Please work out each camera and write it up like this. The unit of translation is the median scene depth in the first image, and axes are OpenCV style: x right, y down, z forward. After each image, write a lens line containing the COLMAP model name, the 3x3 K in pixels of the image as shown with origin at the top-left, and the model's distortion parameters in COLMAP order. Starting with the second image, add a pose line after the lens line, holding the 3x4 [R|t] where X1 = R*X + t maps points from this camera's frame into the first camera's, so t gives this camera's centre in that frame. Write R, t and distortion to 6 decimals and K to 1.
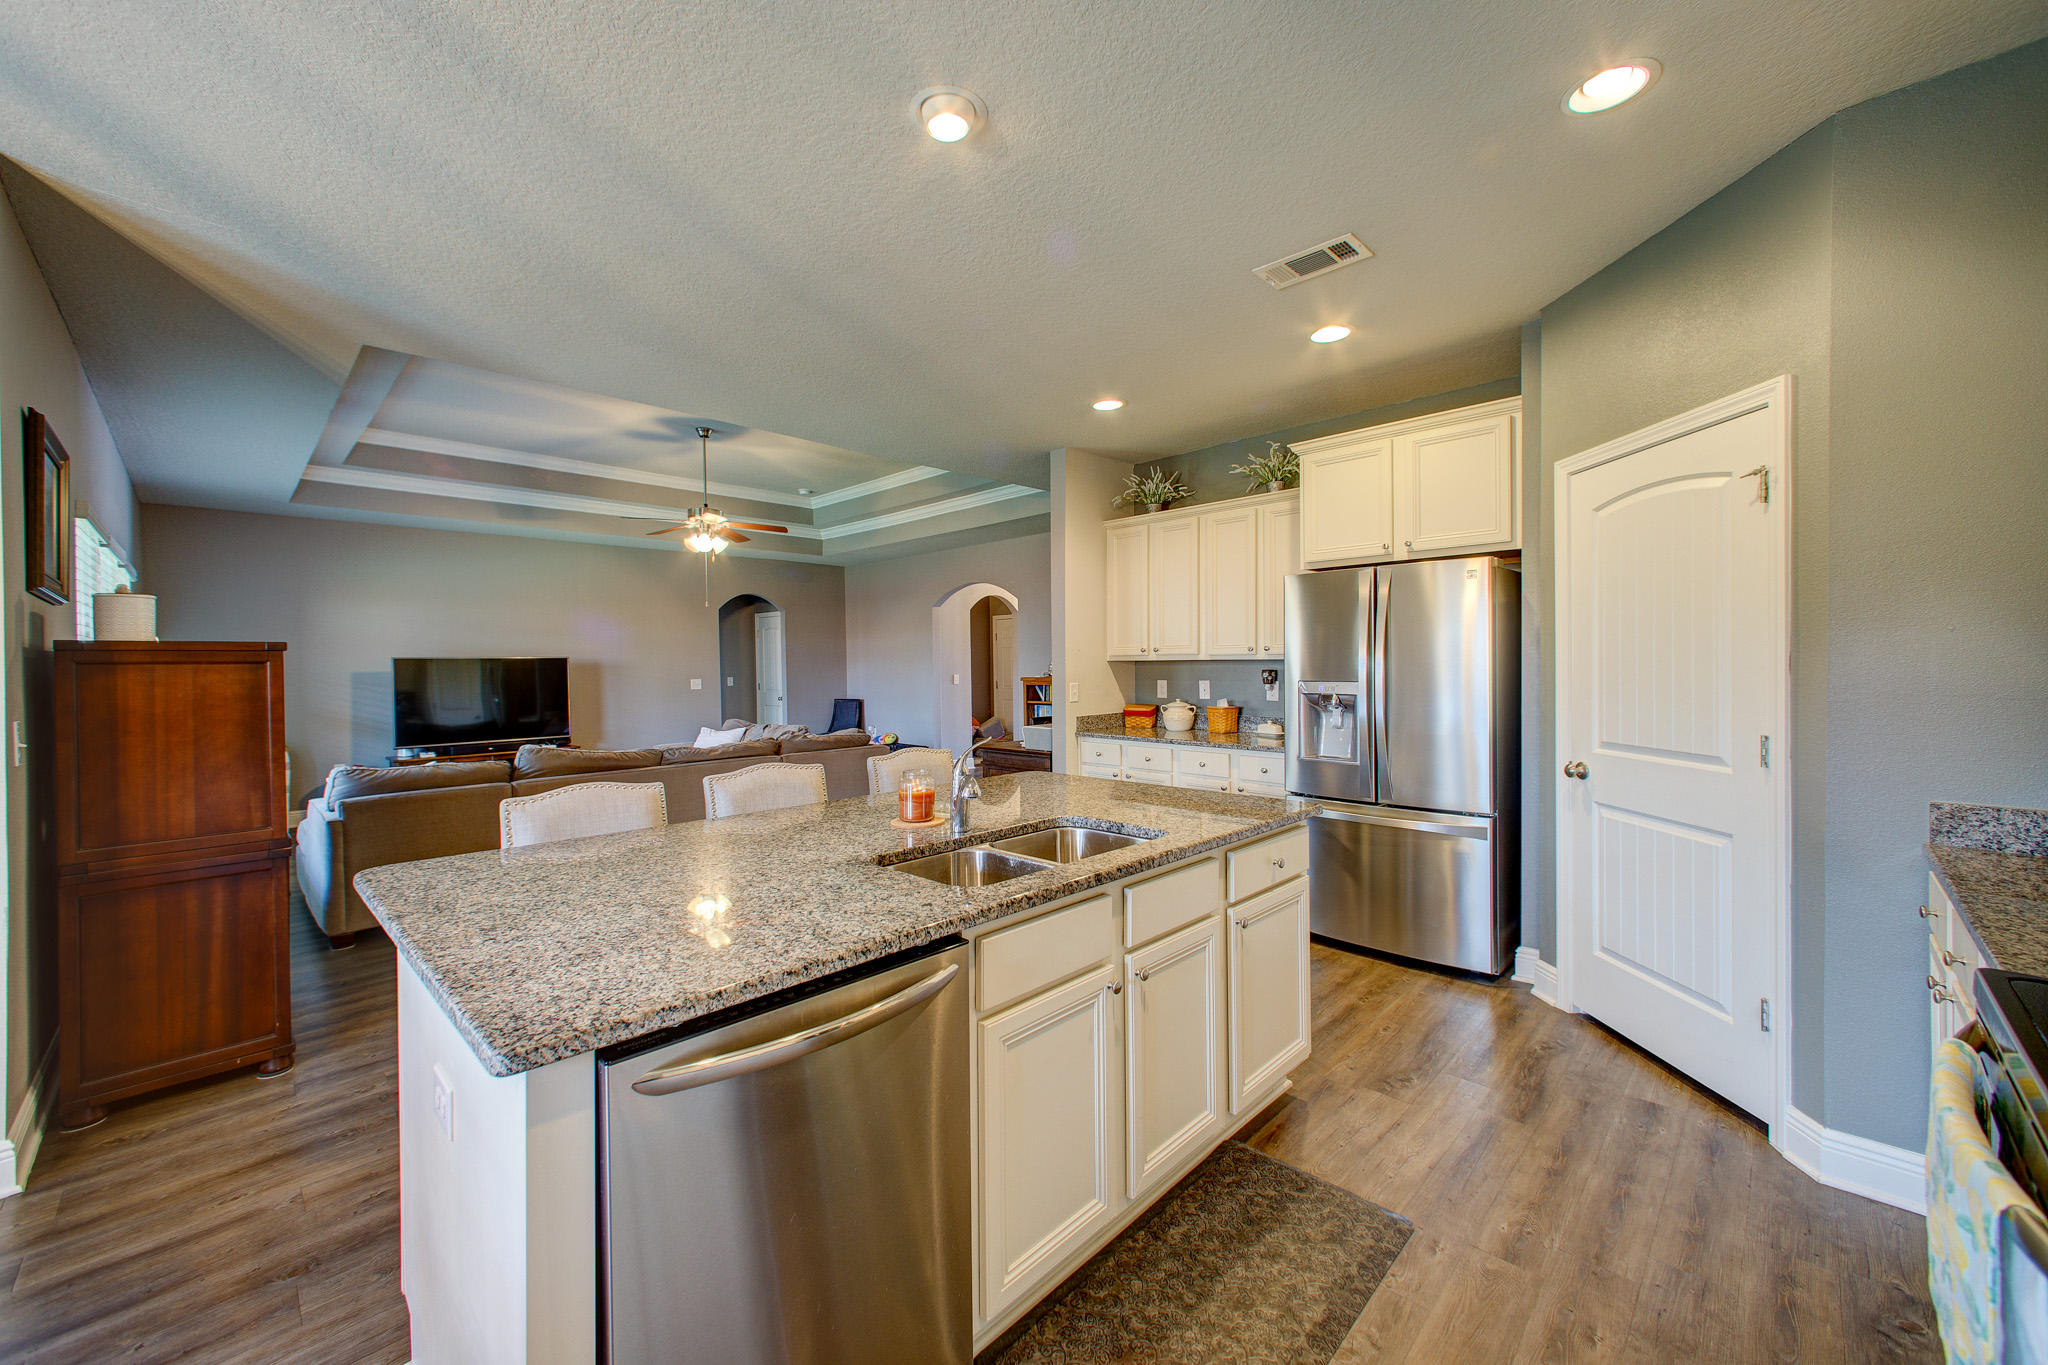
lens RADIAL K [[798.0, 0, 1024.5], [0, 798.0, 670.3], [0, 0, 1]] dist [0.001604, -0.000275]
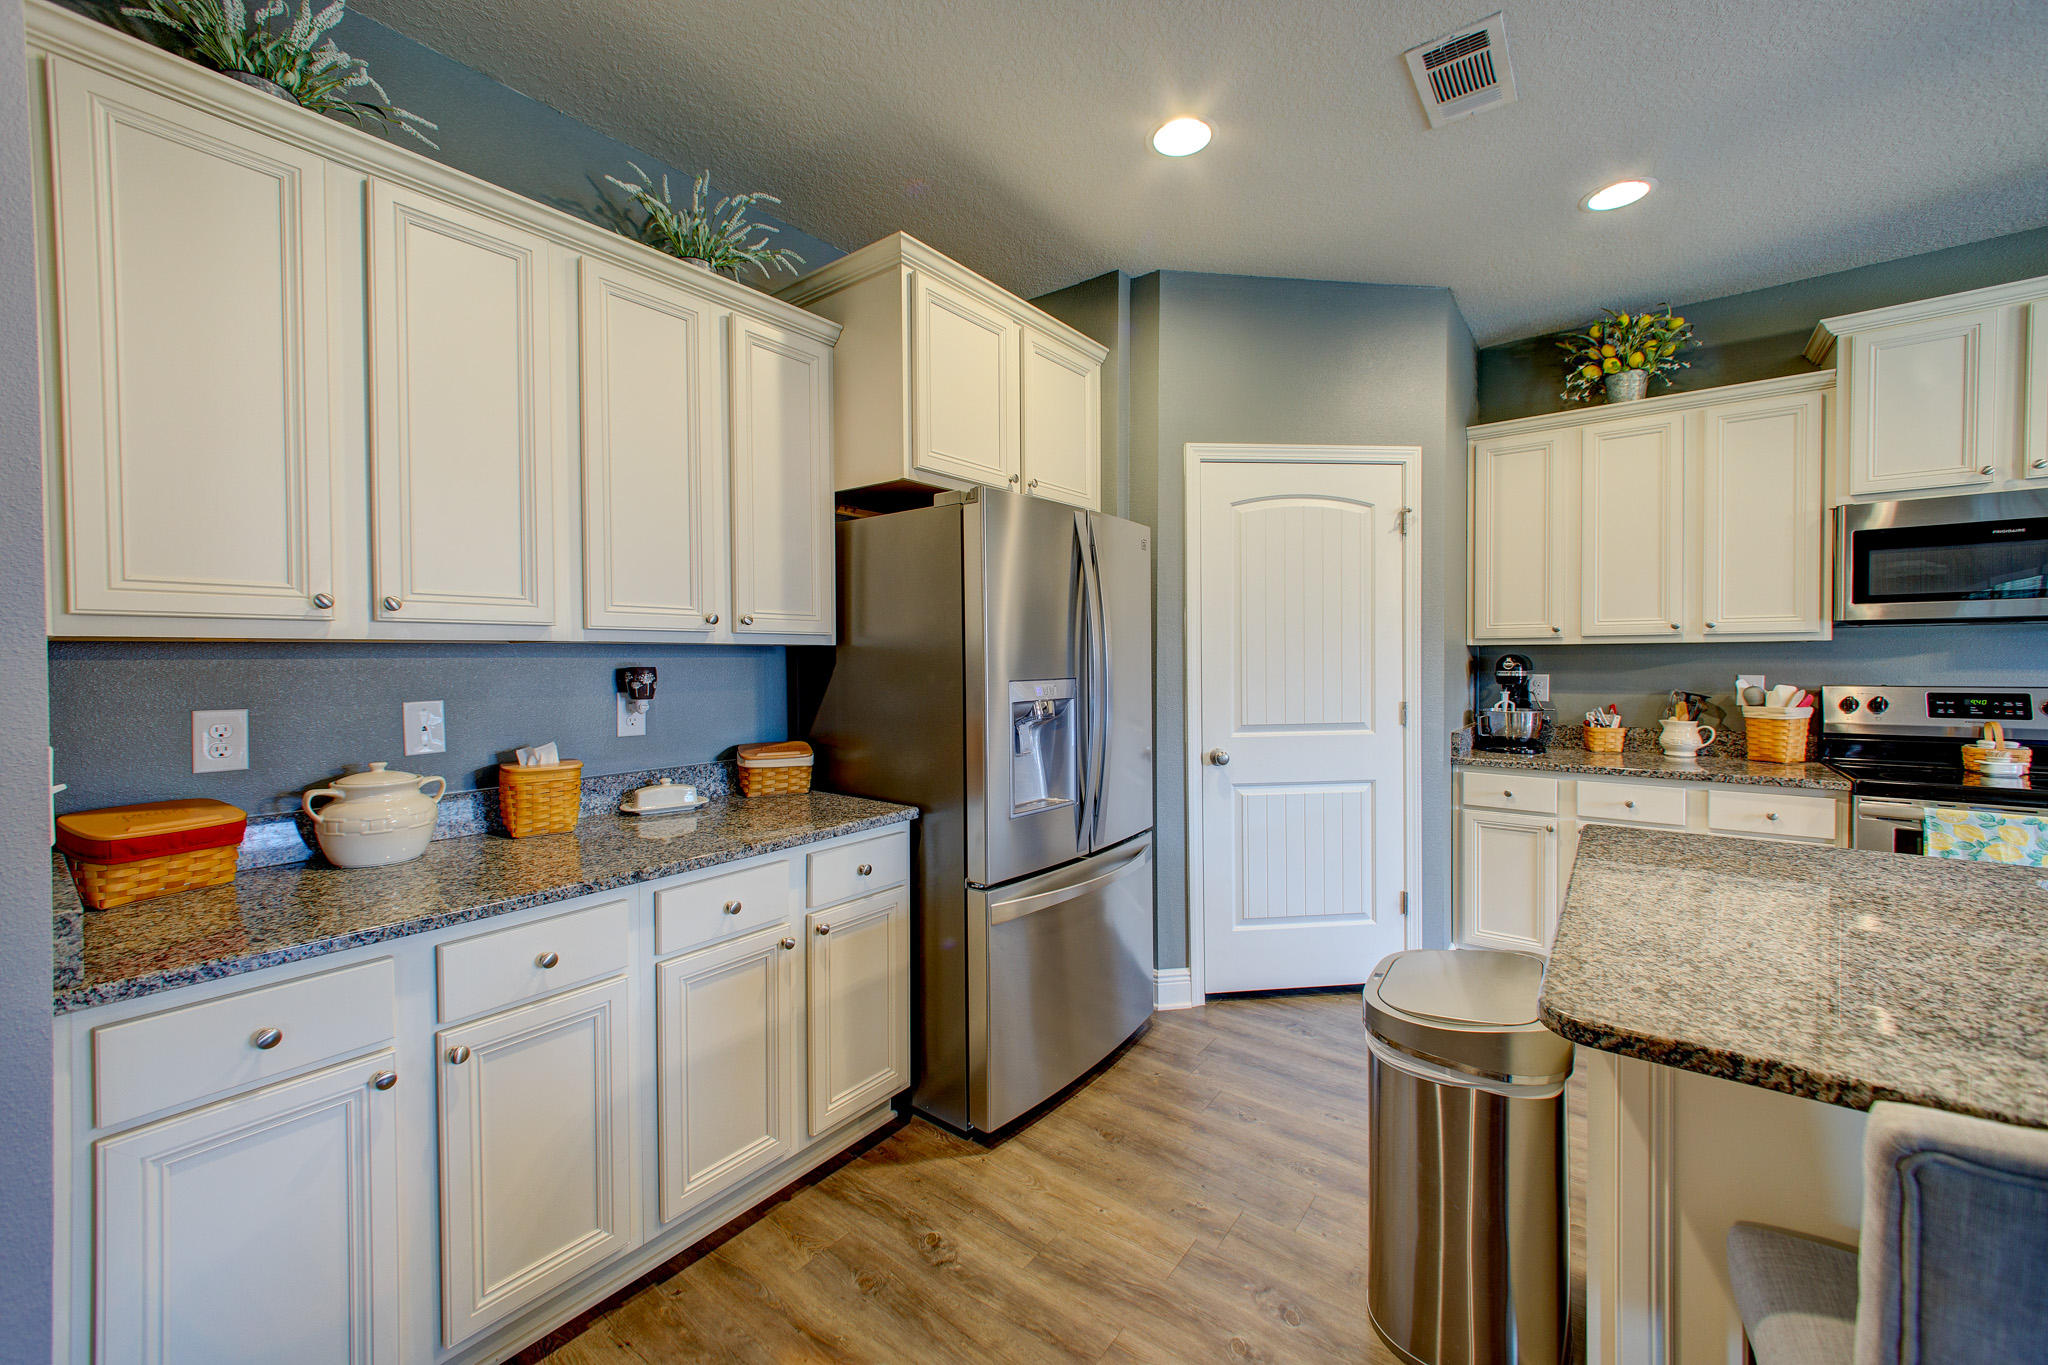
lens RADIAL K [[809.0, 0, 1022.4], [0, 809.0, 669.7], [0, 0, 1]] dist [-0.002128, -0.000326]
pose [[-0.124926, -0.006736, 0.992143, -0.250747], [0.018065, 0.999796, 0.009062, 0.000535], [-0.992002, 0.019055, -0.124778, 1.196614]]
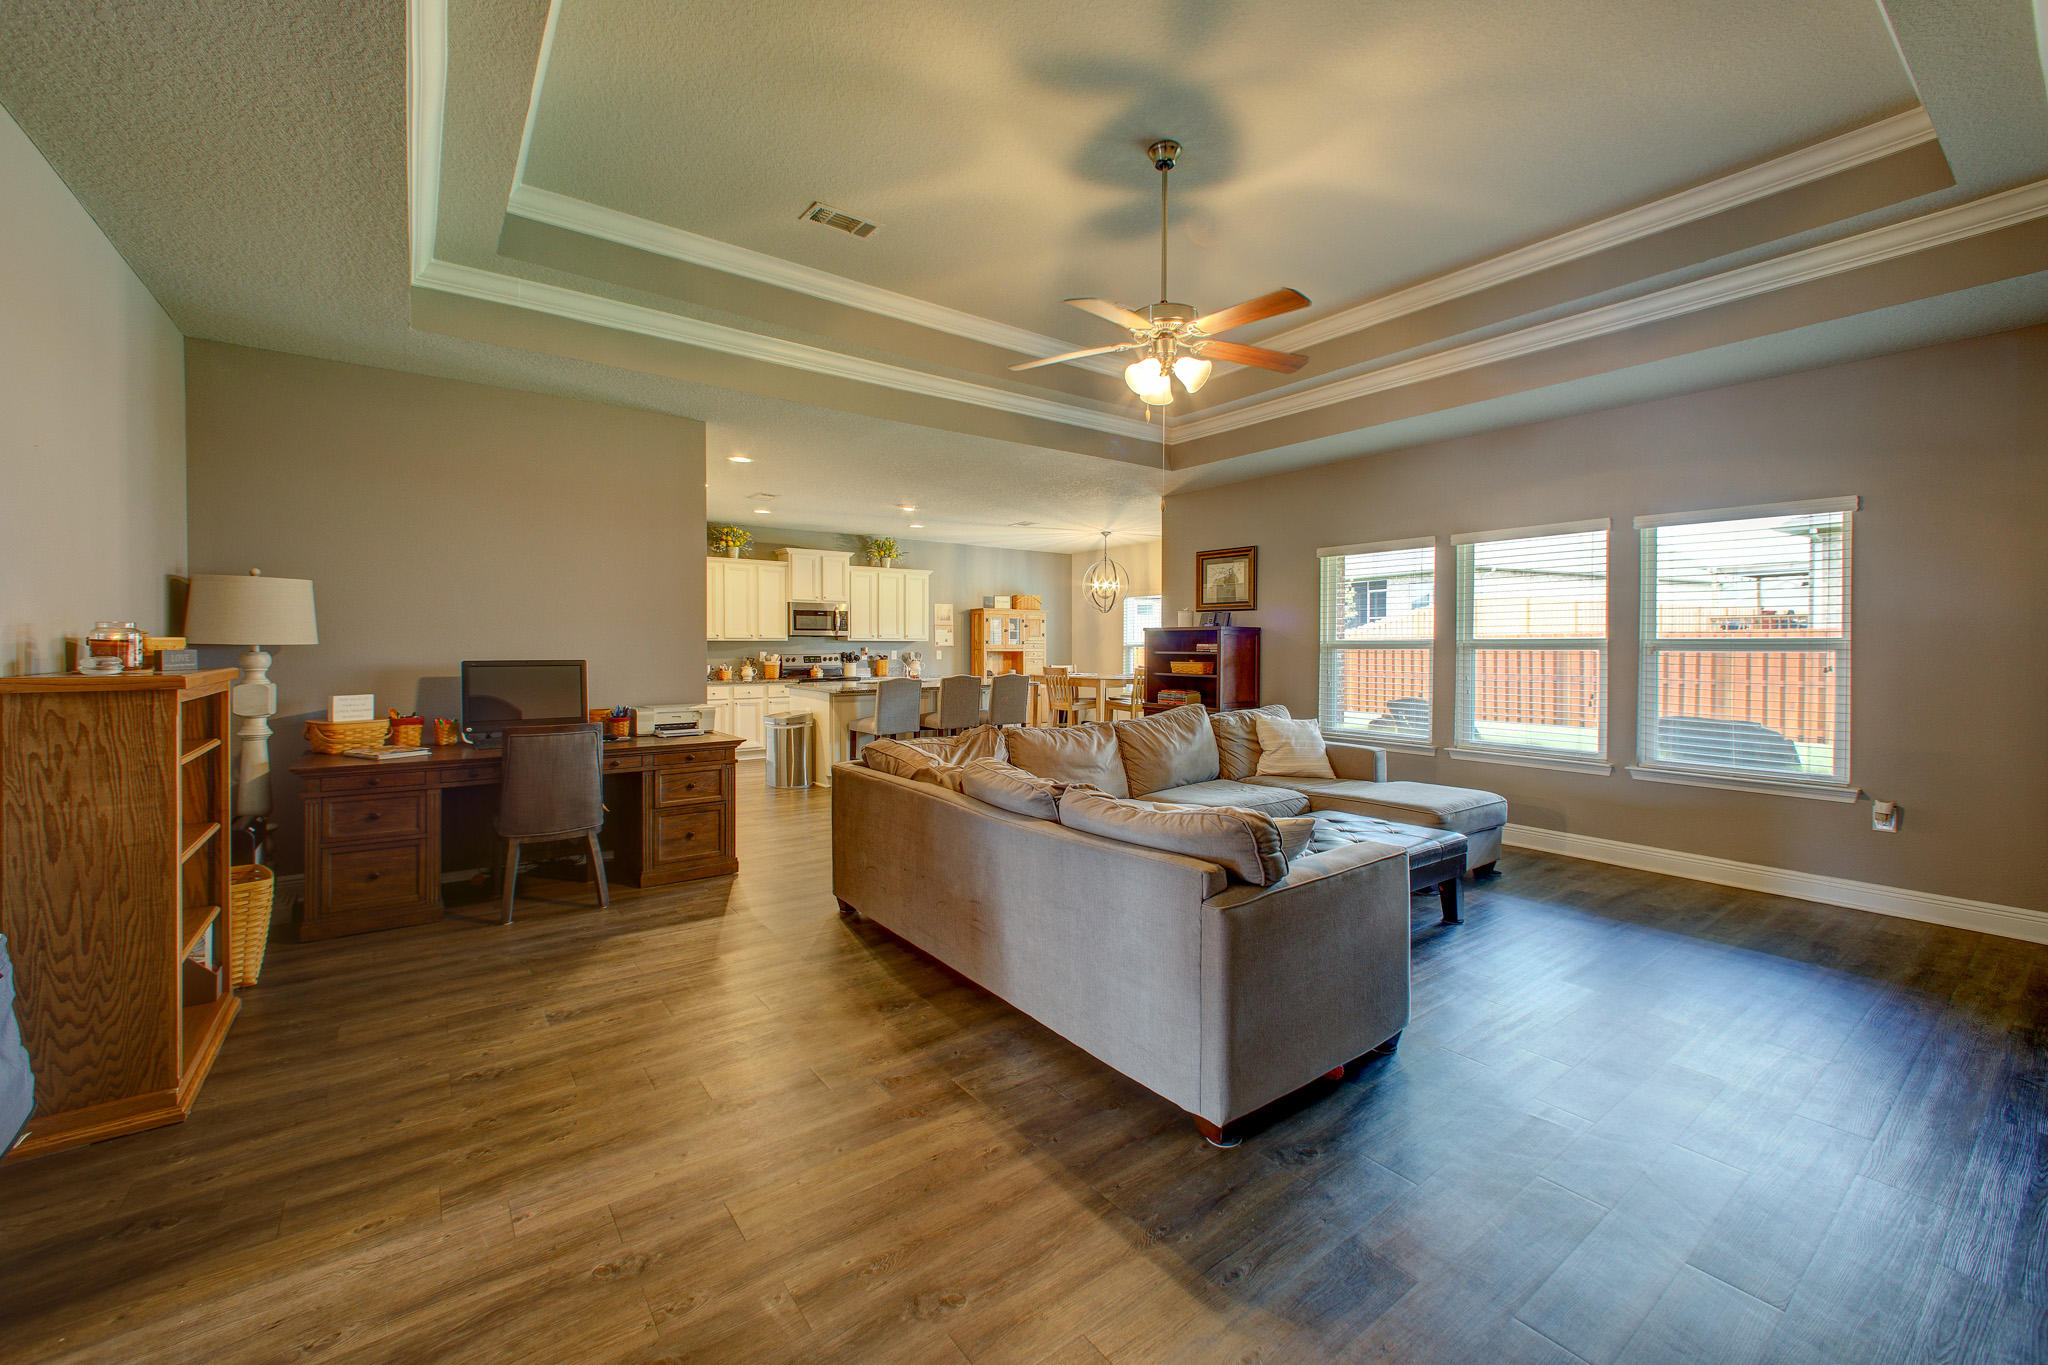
lens RADIAL K [[813.9, 0, 1039.8], [0, 813.9, 659.0], [0, 0, 1]] dist [-0.000074, -0.000158]
pose [[-0.991031, 0.009798, 0.133275, -0.787632], [0.012992, 0.999648, 0.023120, 0.002427], [-0.133002, 0.024644, -0.990809, 2.980849]]
